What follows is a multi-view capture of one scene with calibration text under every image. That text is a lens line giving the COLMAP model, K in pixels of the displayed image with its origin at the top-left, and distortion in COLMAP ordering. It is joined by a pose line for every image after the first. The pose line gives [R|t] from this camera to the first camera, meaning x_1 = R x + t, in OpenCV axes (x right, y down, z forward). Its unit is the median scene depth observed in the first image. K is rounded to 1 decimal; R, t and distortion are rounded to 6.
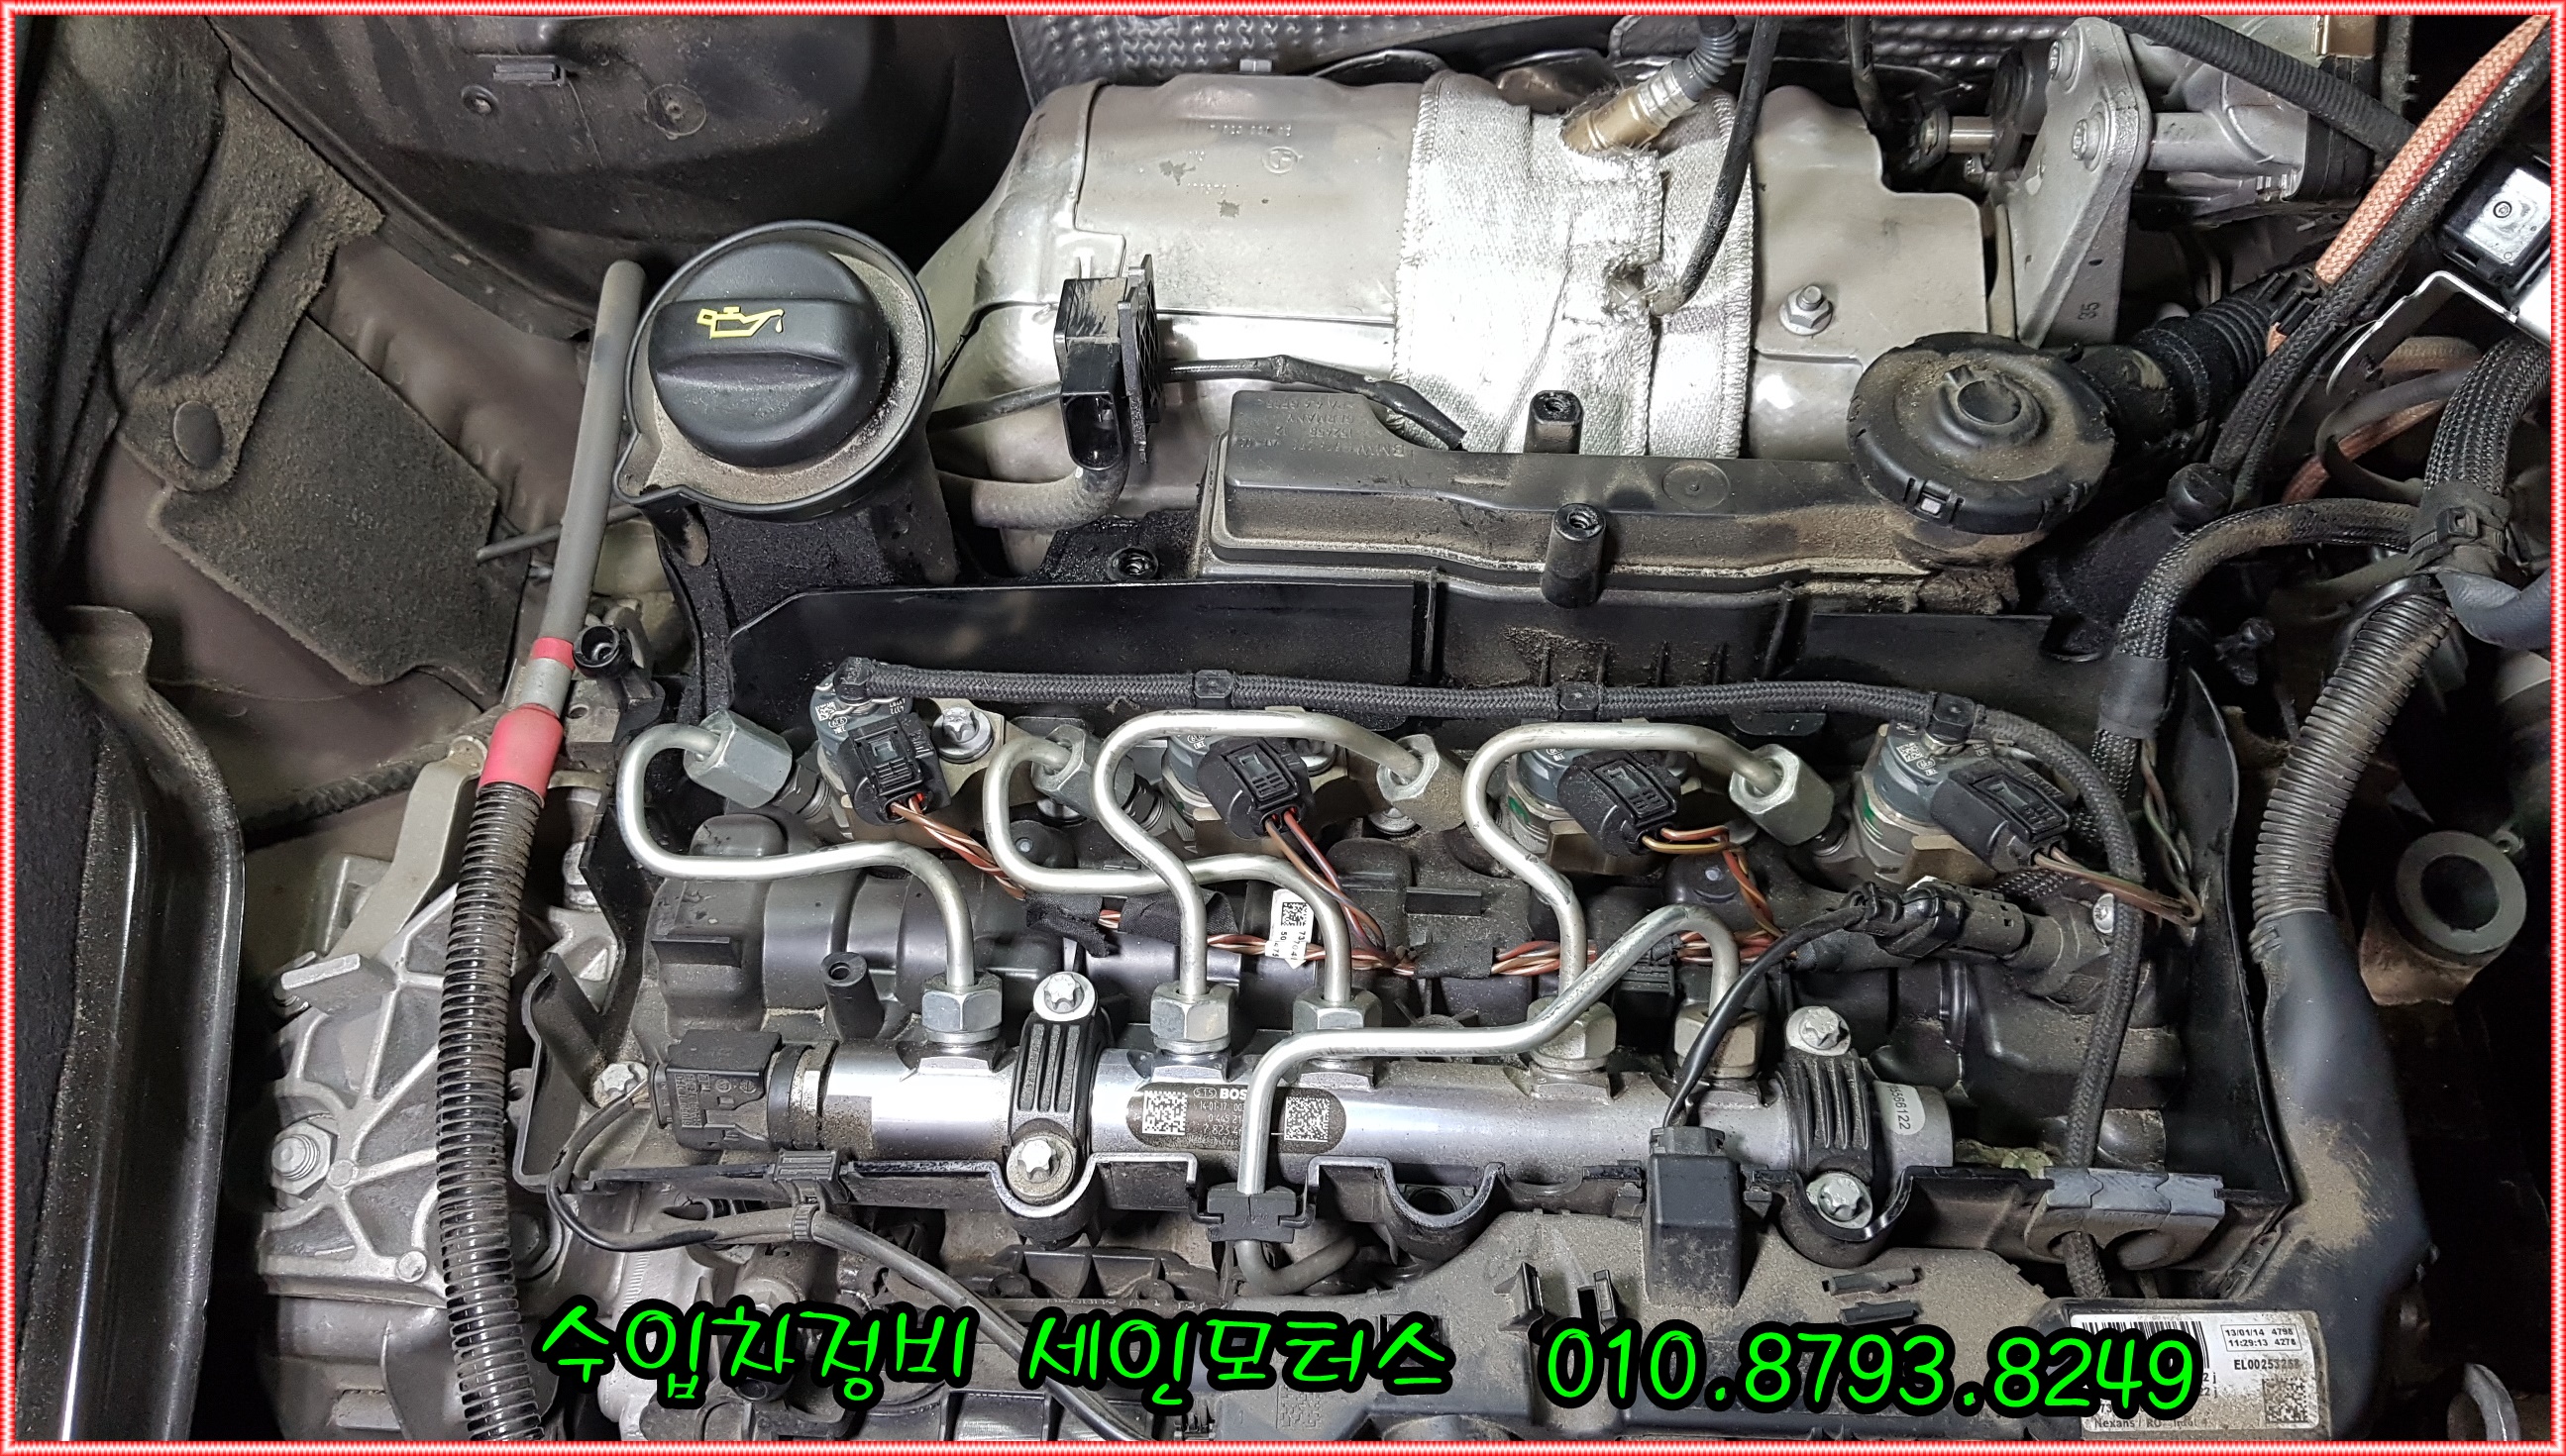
lens RADIAL K [[2054.7, 0, 1296.5], [0, 2054.7, 717.9], [0, 0, 1]] dist [0.026715, -0.026469]
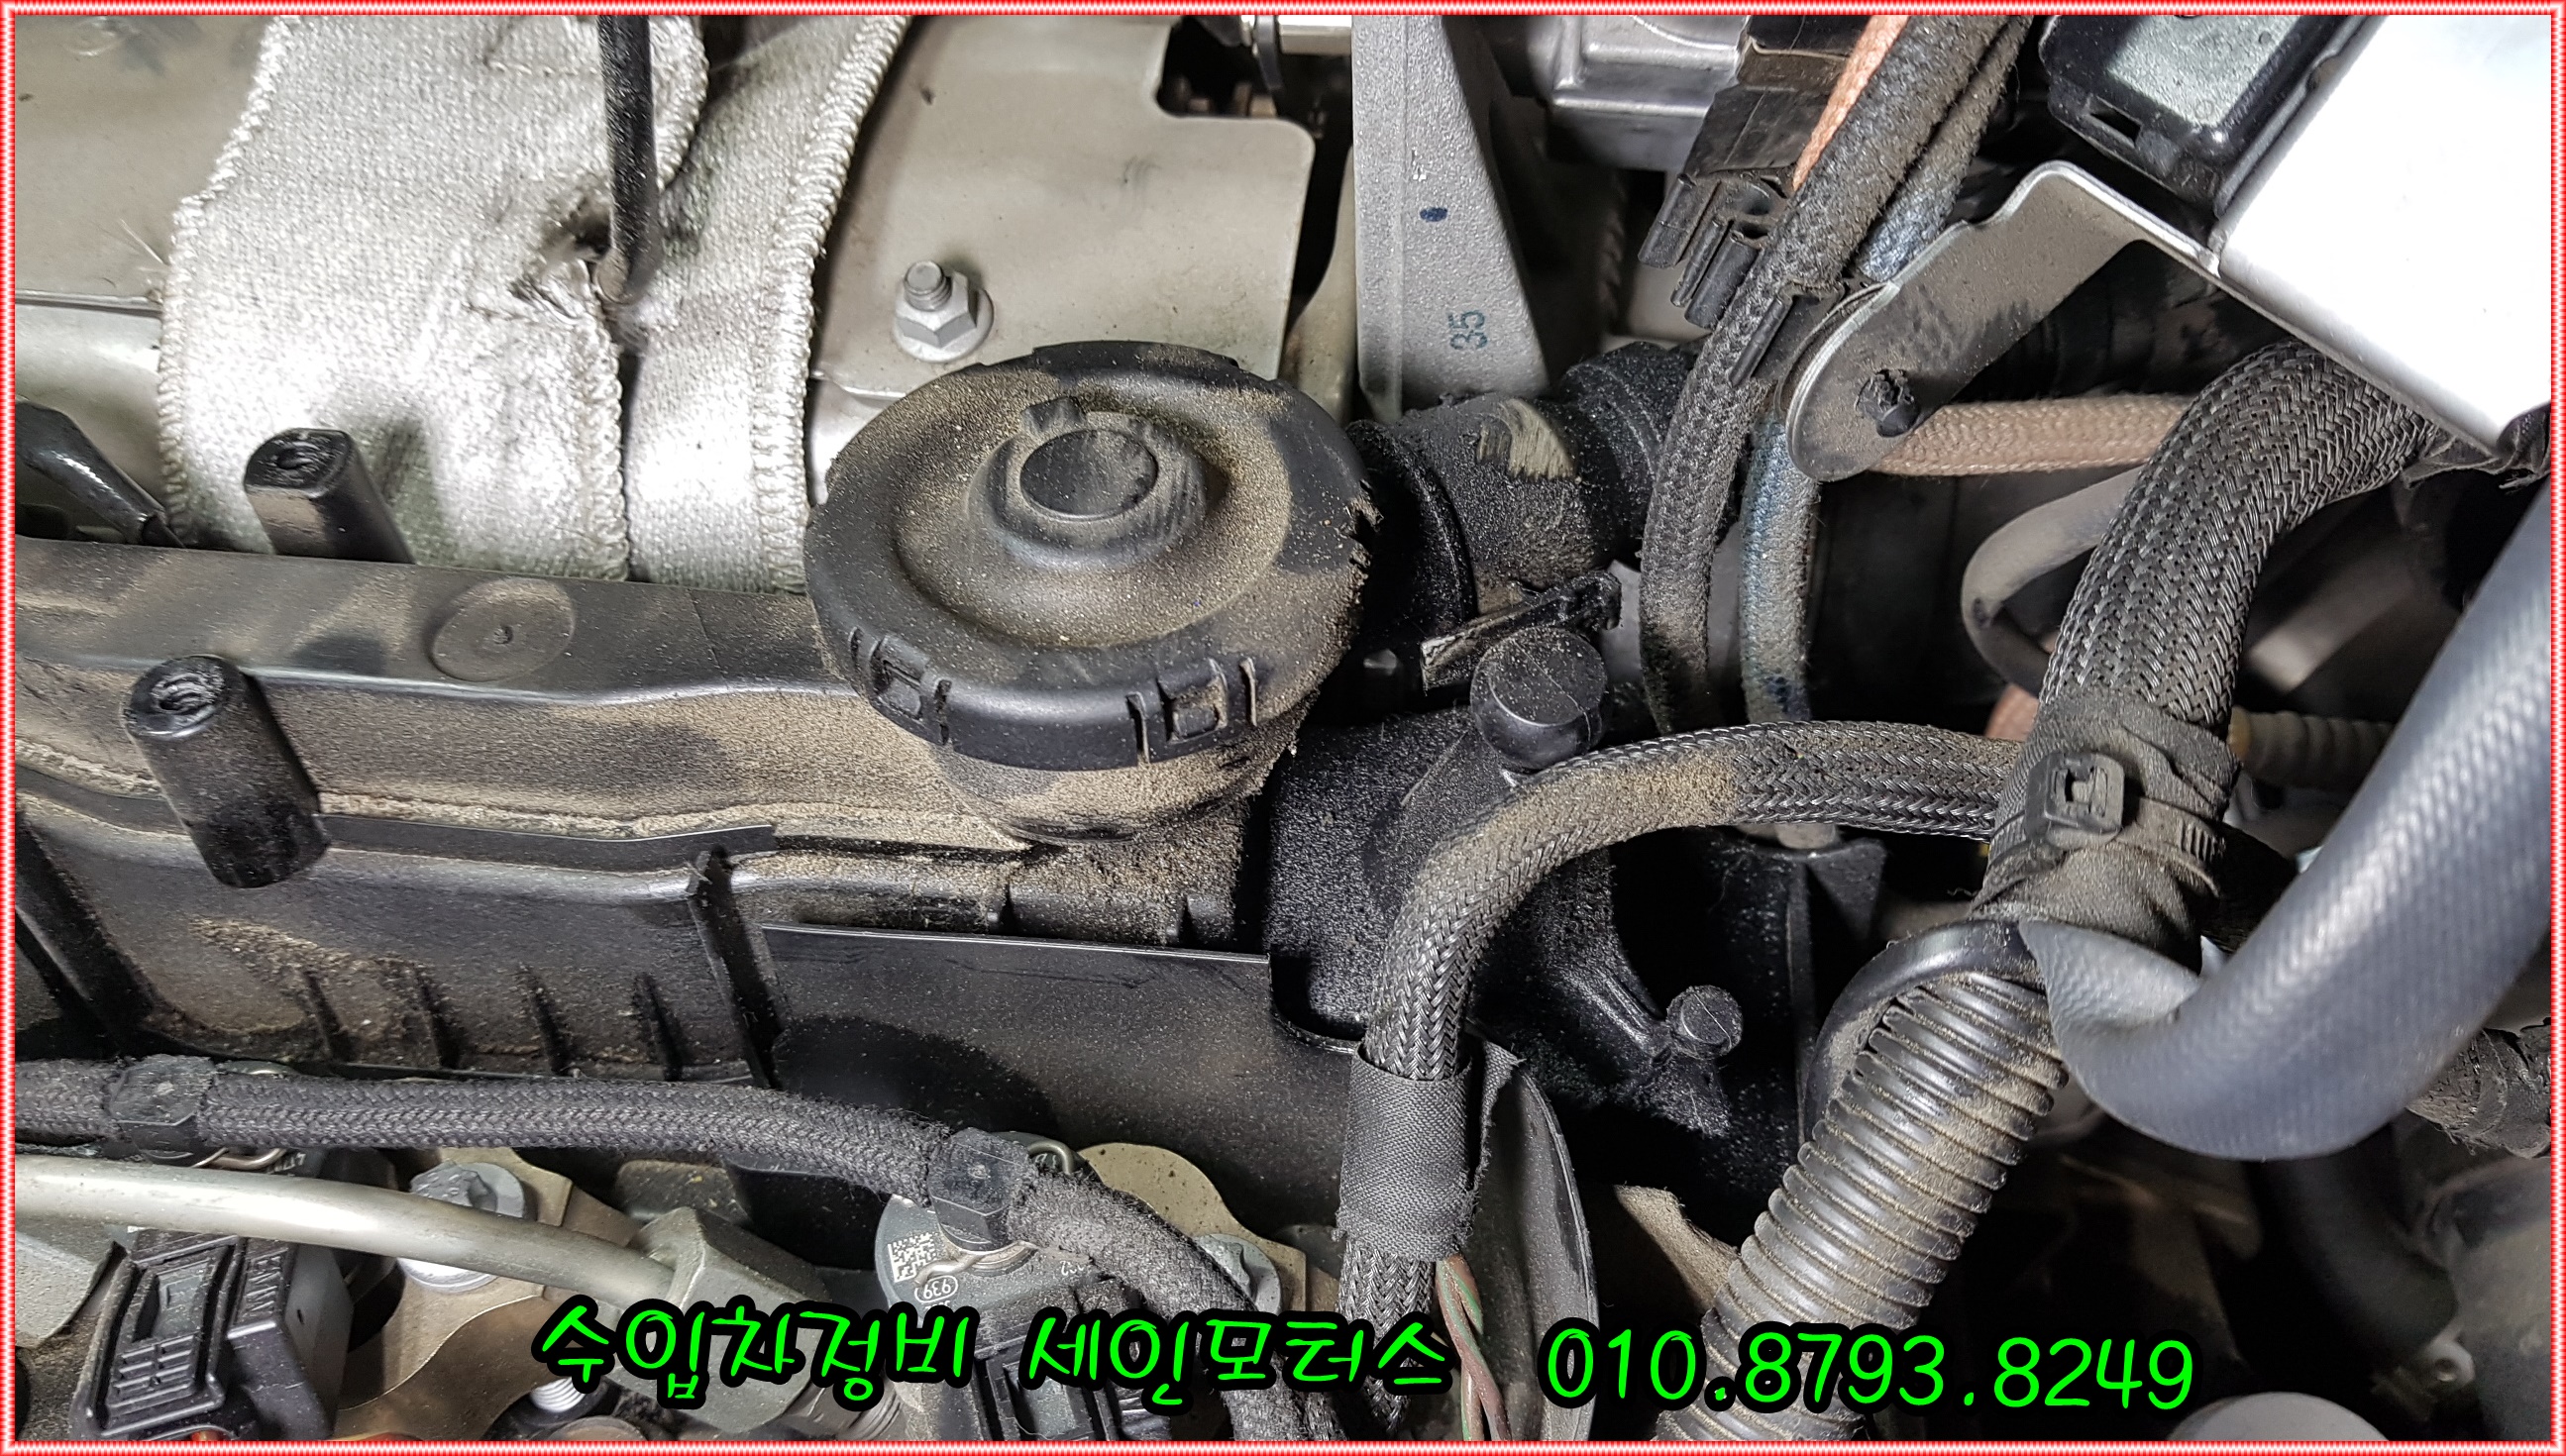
lens RADIAL K [[2054.7, 0, 1282.2], [0, 2054.7, 749.3], [0, 0, 1]] dist [0.026715, -0.026469]
pose [[0.997744, 0.047386, -0.047559, 0.384160], [-0.051642, 0.994357, -0.092668, -0.052792], [0.042900, 0.094915, 0.994561, 0.544697]]
